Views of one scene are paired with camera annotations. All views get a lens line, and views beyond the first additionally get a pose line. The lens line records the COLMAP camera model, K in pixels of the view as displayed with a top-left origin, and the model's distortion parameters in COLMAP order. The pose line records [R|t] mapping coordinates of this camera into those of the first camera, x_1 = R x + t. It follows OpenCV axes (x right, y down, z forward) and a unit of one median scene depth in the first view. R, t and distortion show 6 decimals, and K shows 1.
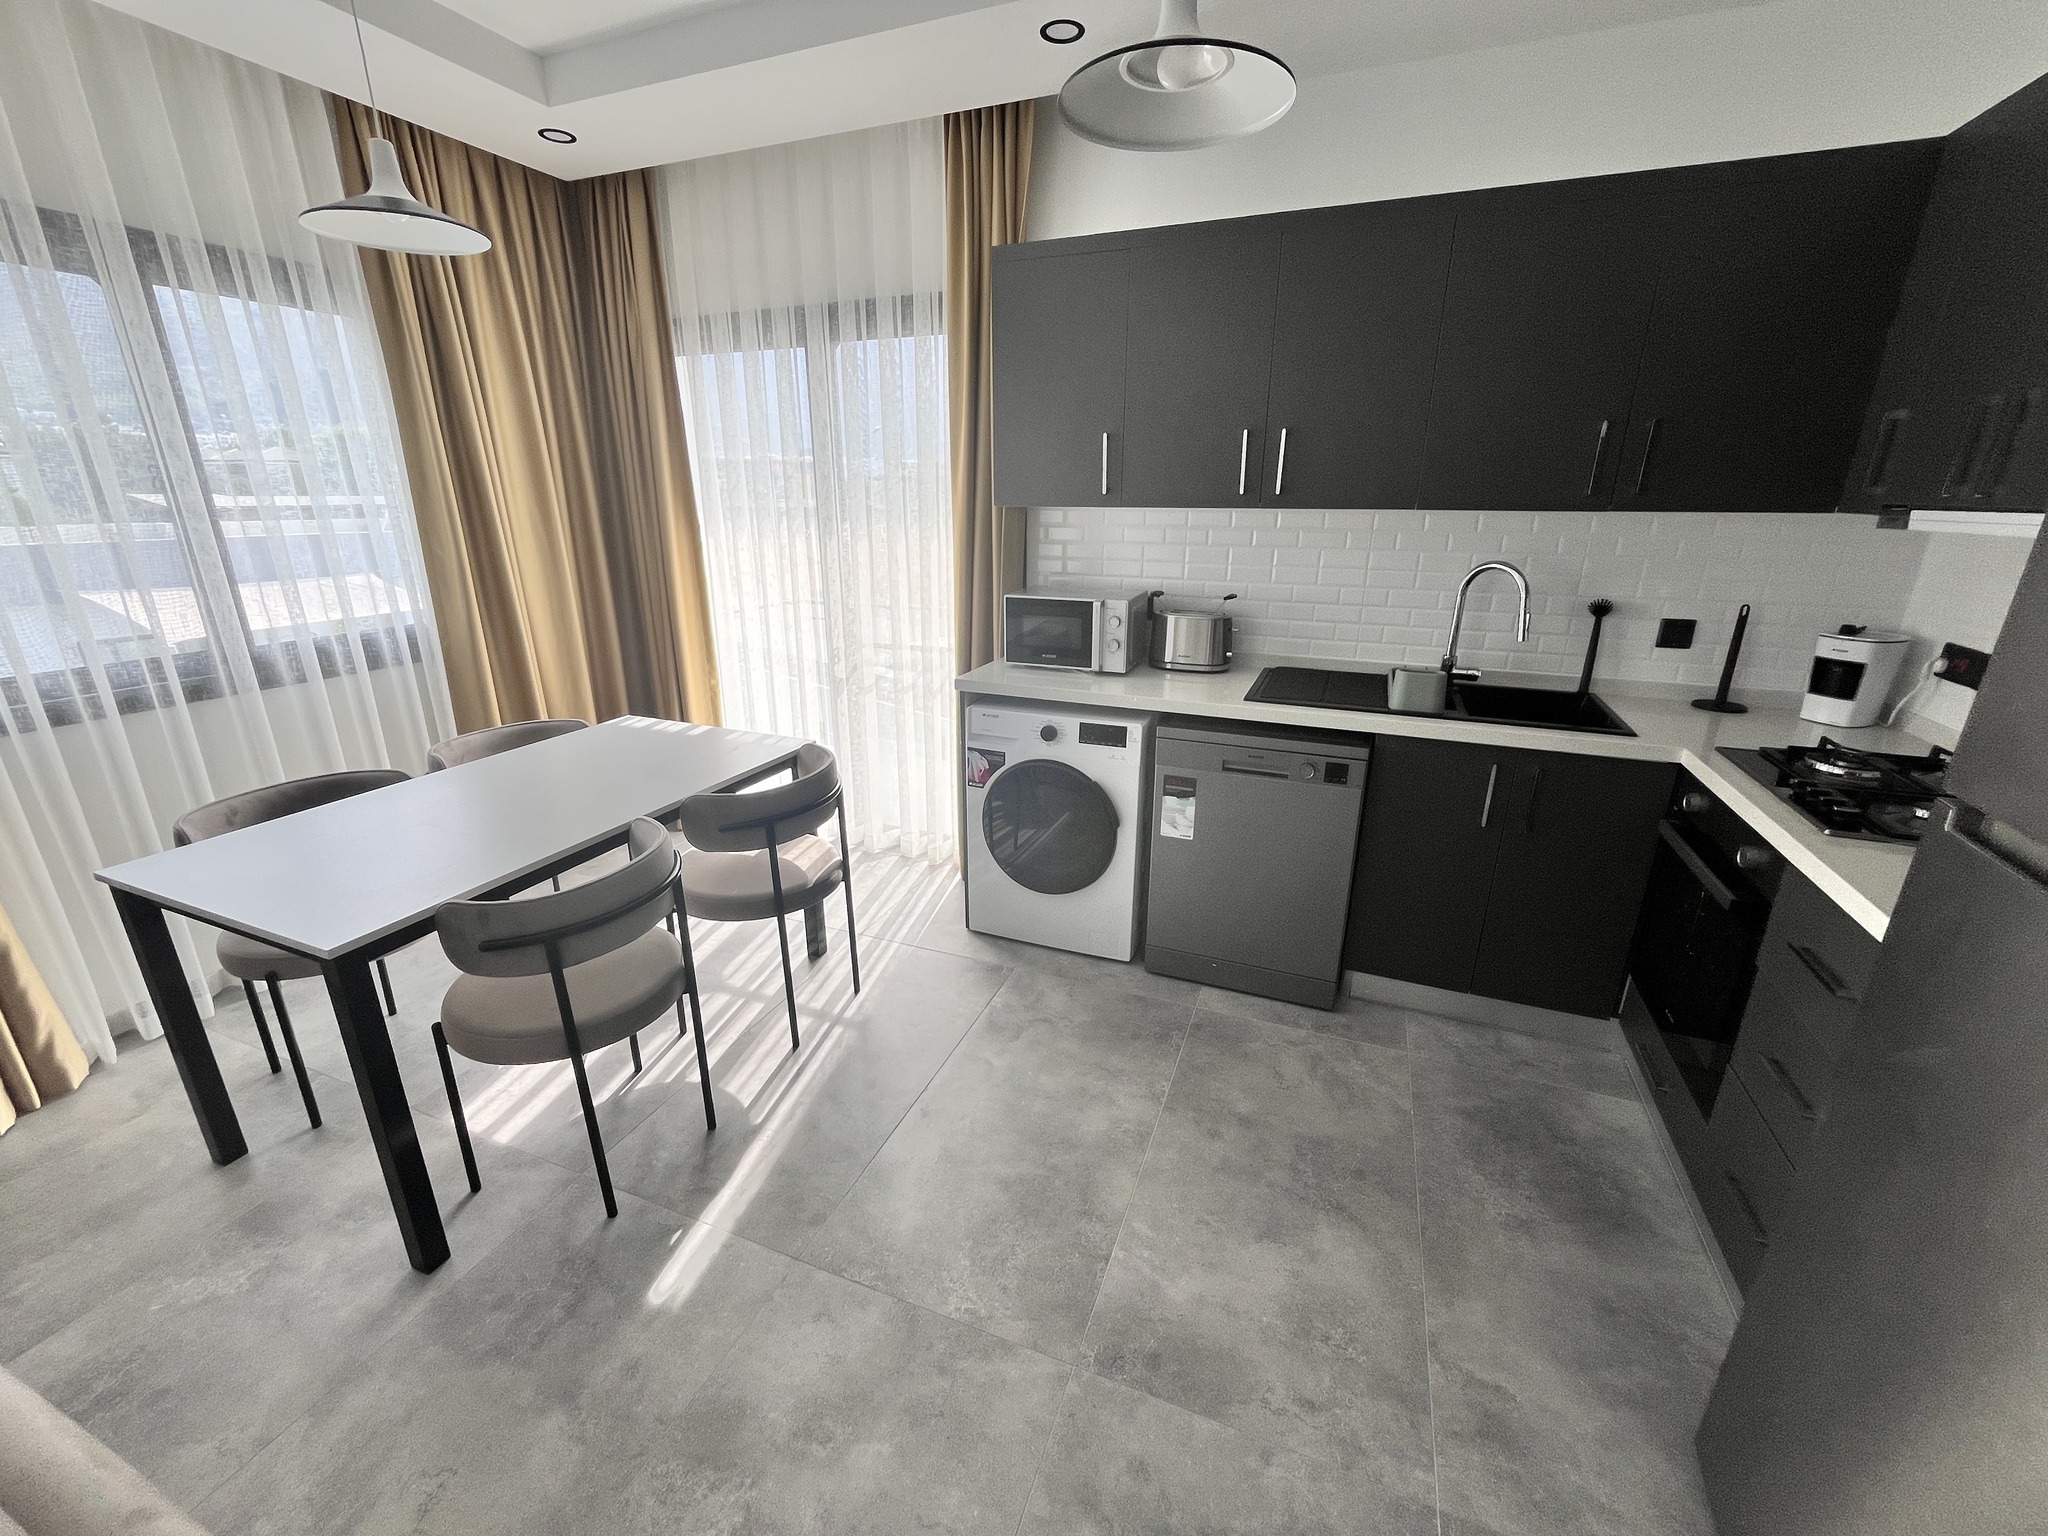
lens RADIAL K [[834.7, 0, 1015.4], [0, 834.7, 766.6], [0, 0, 1]] dist [-0.002908, -0.000110]
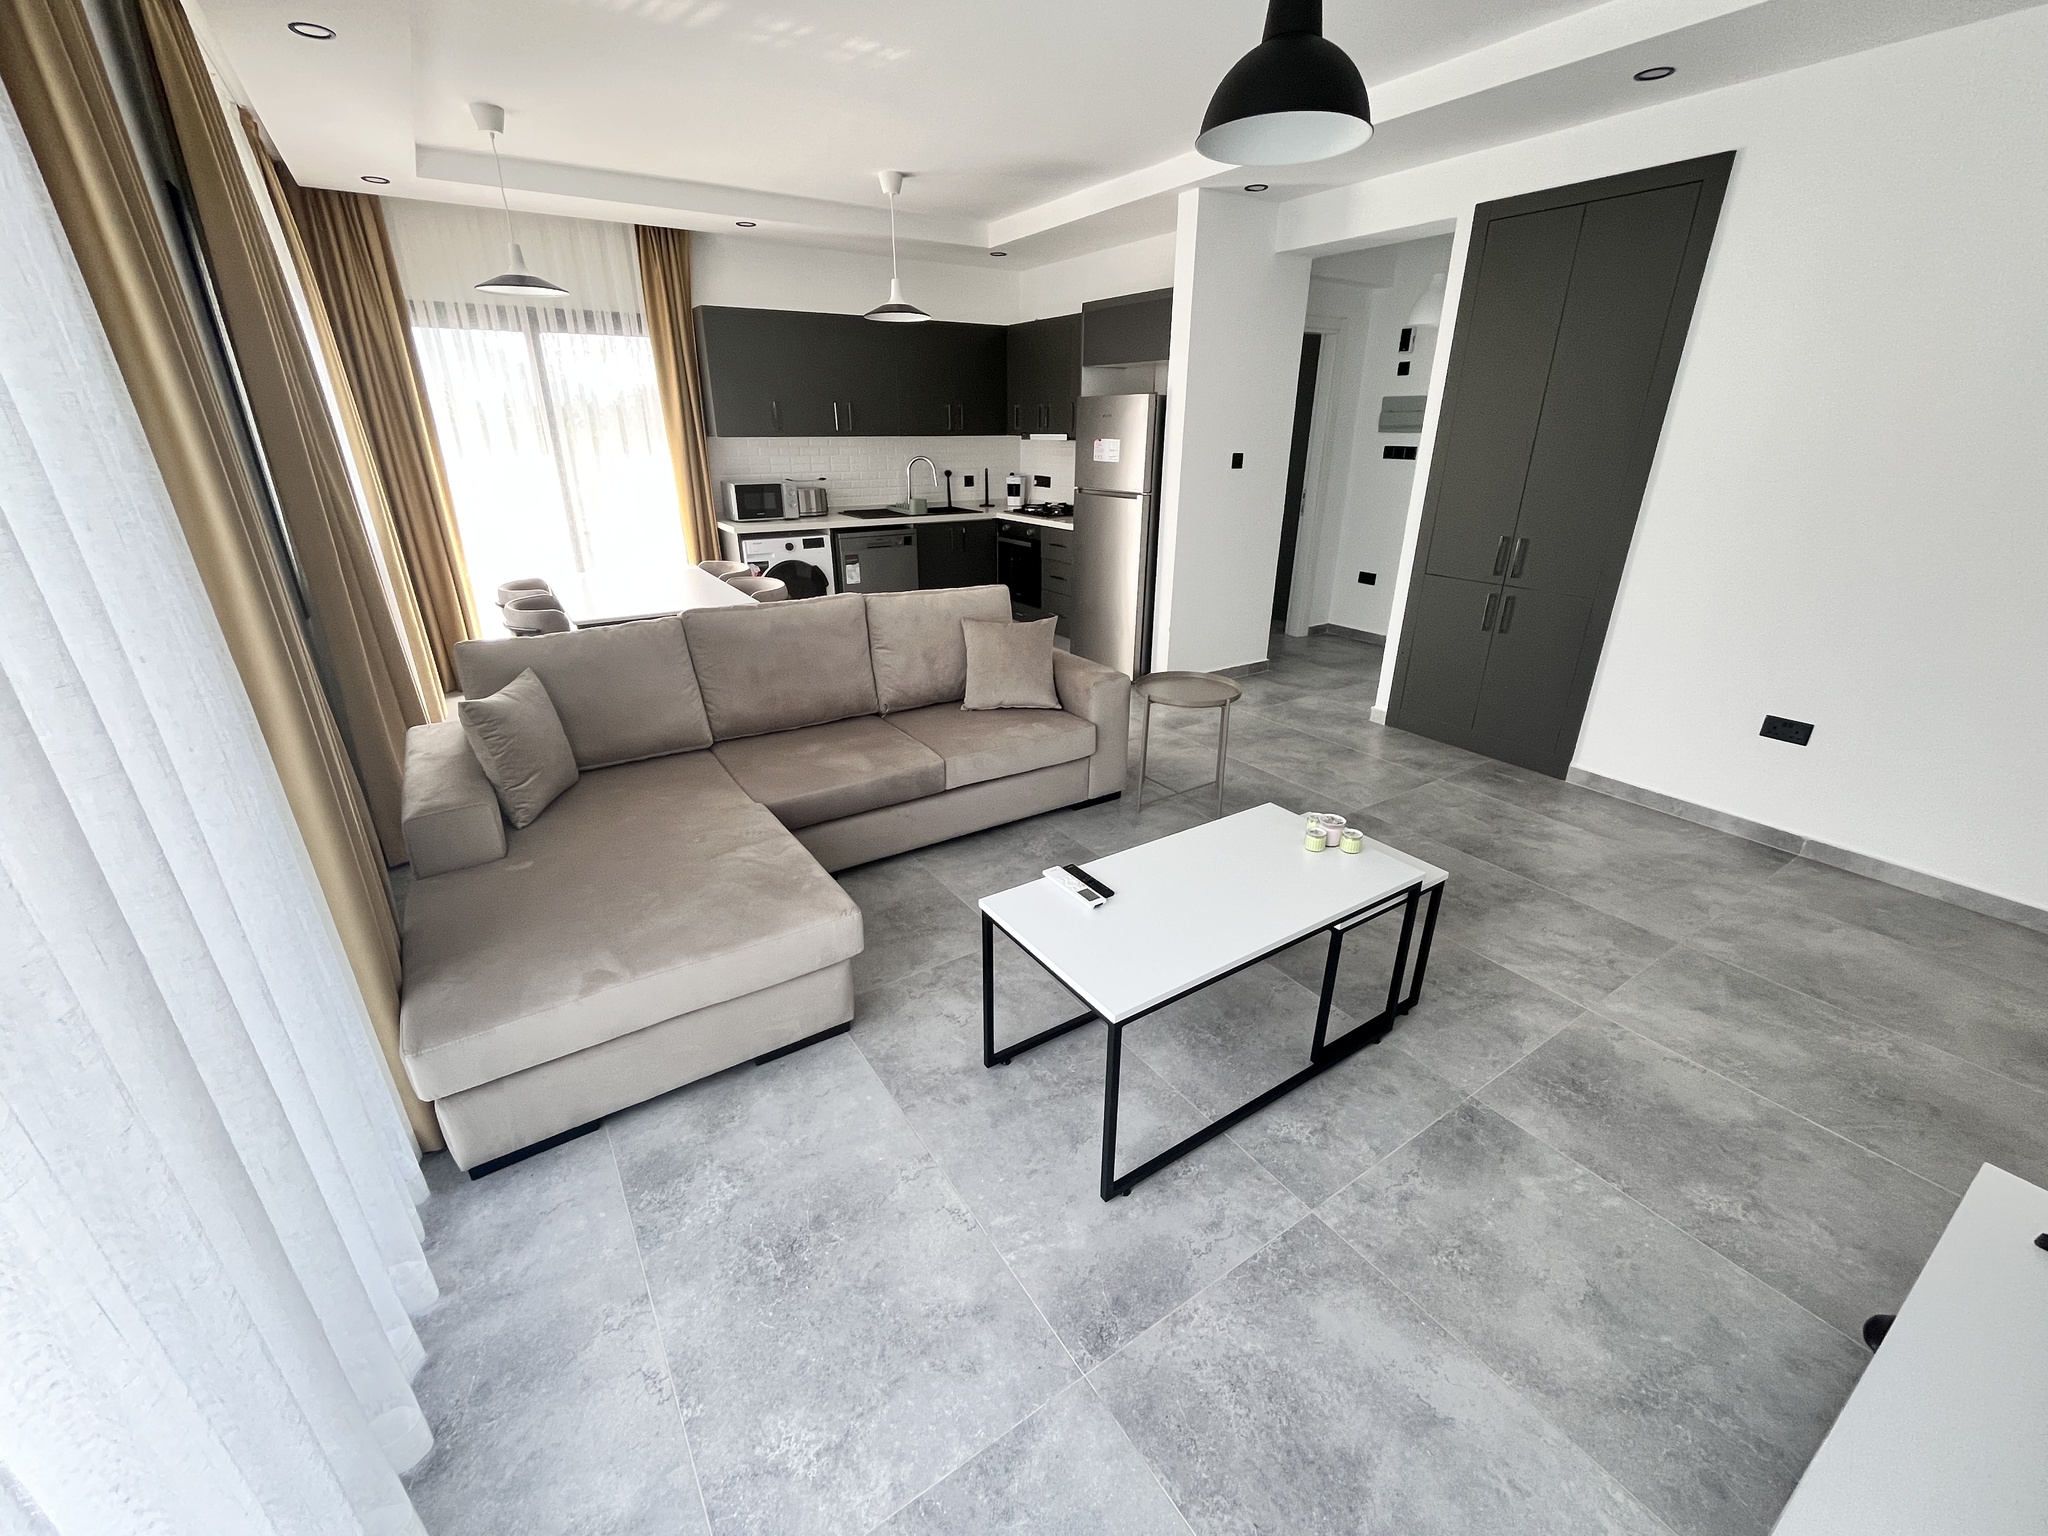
lens RADIAL K [[834.7, 0, 1015.4], [0, 834.7, 766.6], [0, 0, 1]] dist [-0.002908, -0.000110]
pose [[0.570884, -0.308575, 0.760837, -1.483708], [0.255603, 0.947431, 0.192464, 0.238860], [-0.780230, 0.084598, 0.619746, -0.742953]]
